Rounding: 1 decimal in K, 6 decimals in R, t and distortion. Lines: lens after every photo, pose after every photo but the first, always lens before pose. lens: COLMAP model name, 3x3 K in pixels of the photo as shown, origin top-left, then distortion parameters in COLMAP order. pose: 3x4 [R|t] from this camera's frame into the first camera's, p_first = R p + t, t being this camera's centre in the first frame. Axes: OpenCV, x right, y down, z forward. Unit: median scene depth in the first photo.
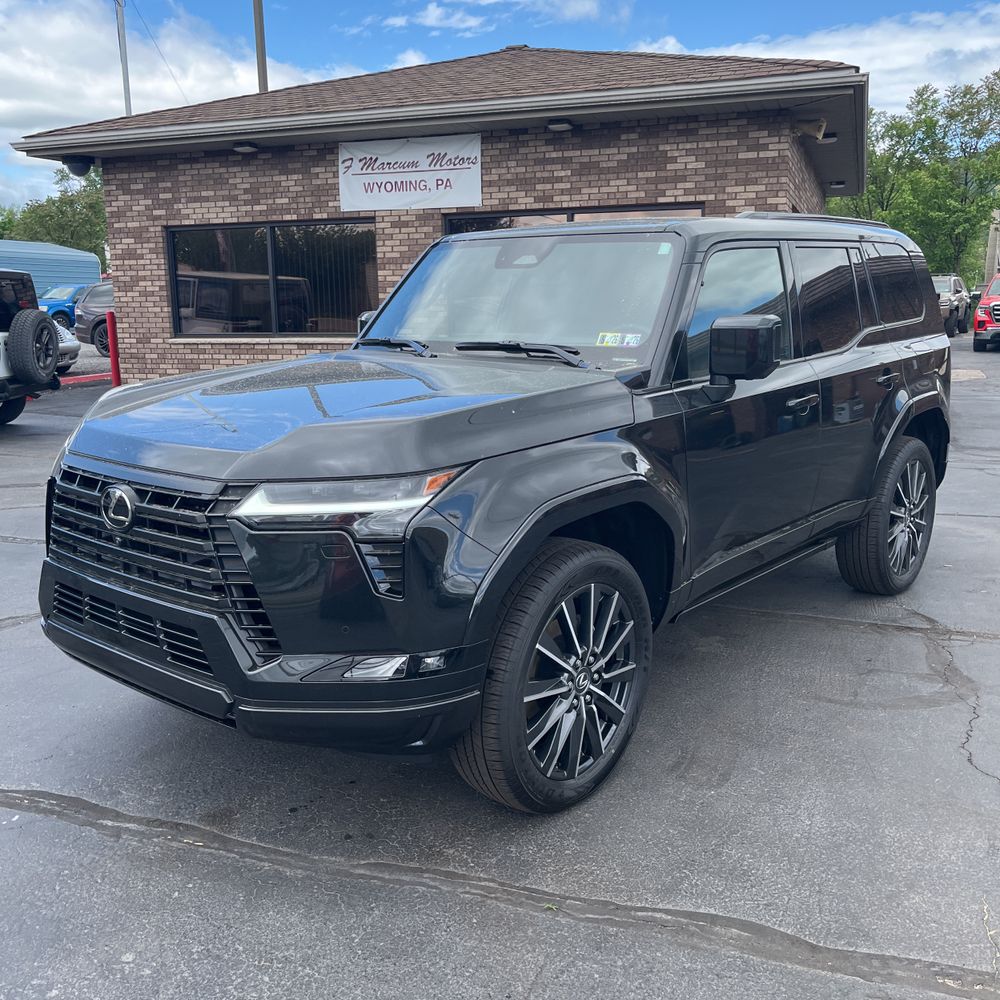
lens RADIAL K [[1014.9, 0, 505.5], [0, 1014.9, 497.6], [0, 0, 1]] dist [0.024913, 0.000000]
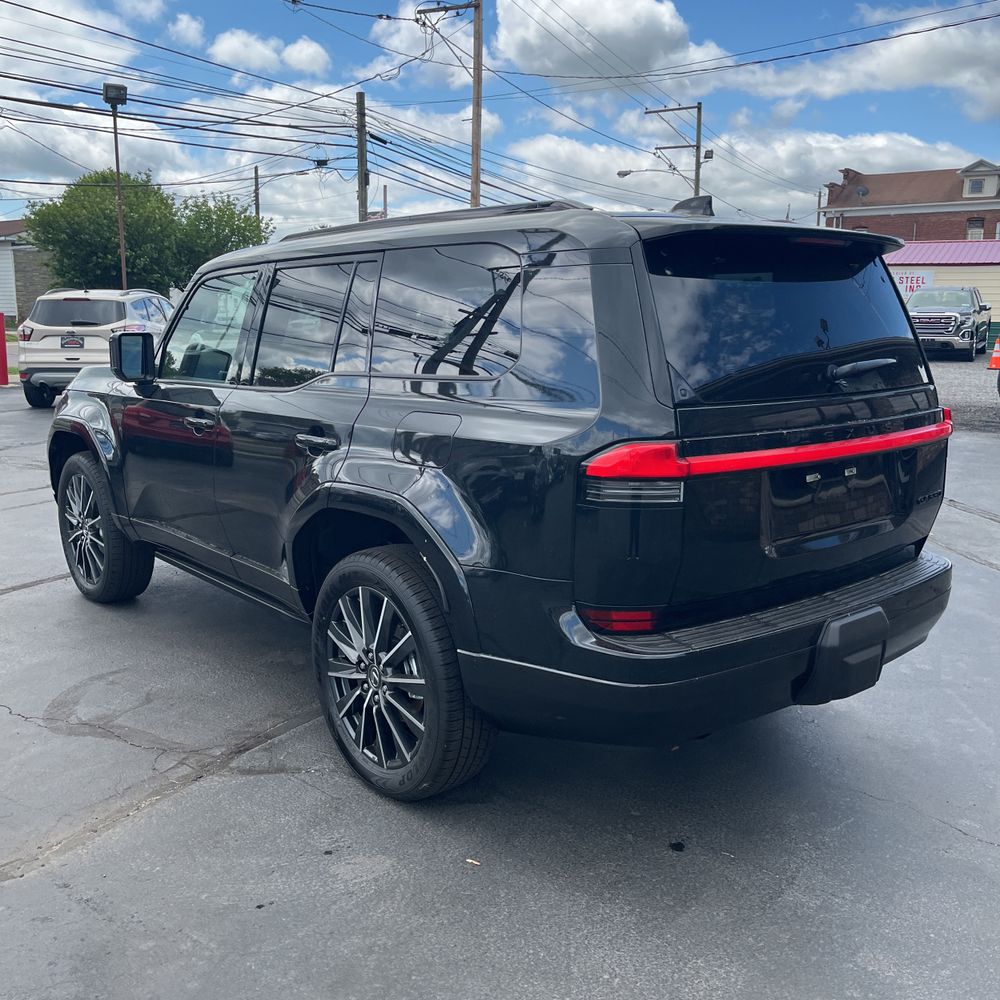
lens RADIAL K [[1014.9, 0, 500.7], [0, 1014.9, 499.4], [0, 0, 1]] dist [0.024913, 0.000000]
pose [[-0.187830, 0.188667, -0.963911, 0.429064], [-0.197120, 0.954170, 0.225172, -0.108398], [0.962218, 0.232300, -0.142032, 0.503814]]
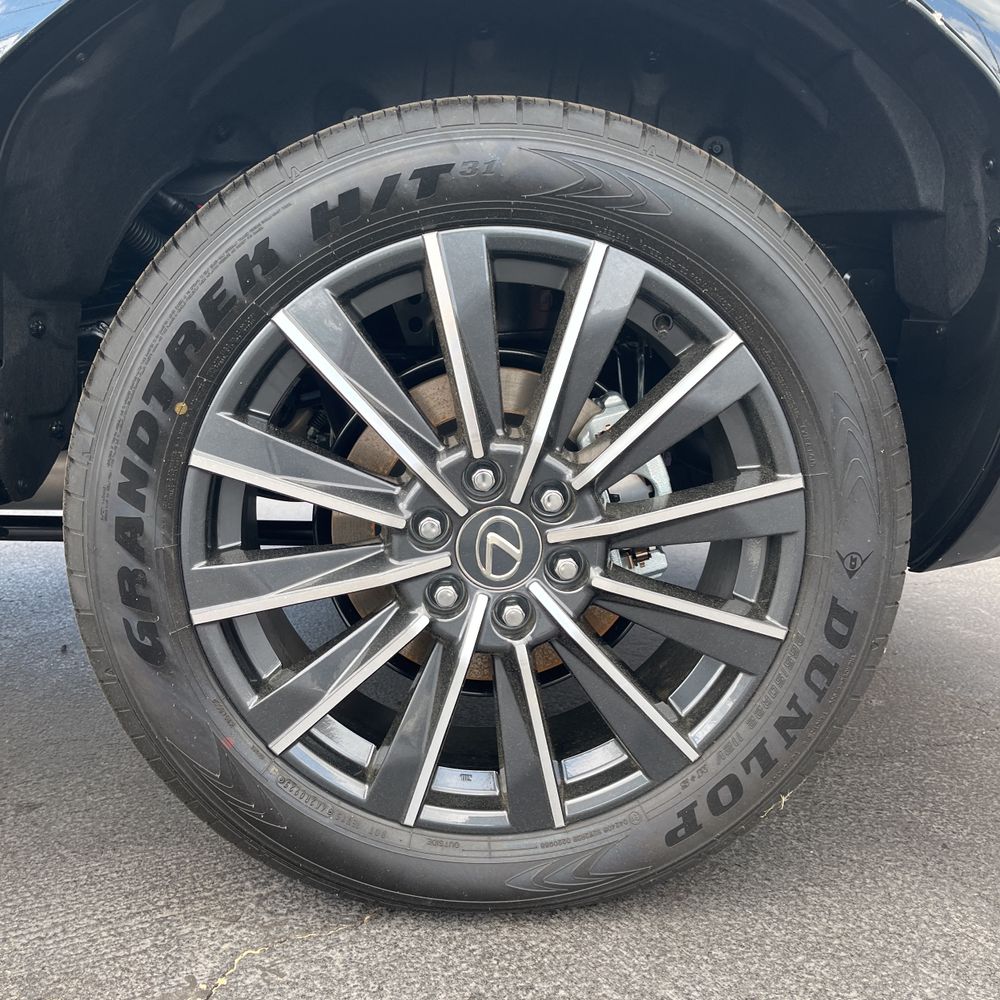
lens RADIAL K [[1014.9, 0, 492.8], [0, 1014.9, 497.7], [0, 0, 1]] dist [0.024913, 0.000000]
pose [[0.681246, 0.181605, -0.709171, 0.231748], [-0.177272, 0.980833, 0.080880, -0.002081], [0.710266, 0.070617, 0.700382, 0.383057]]
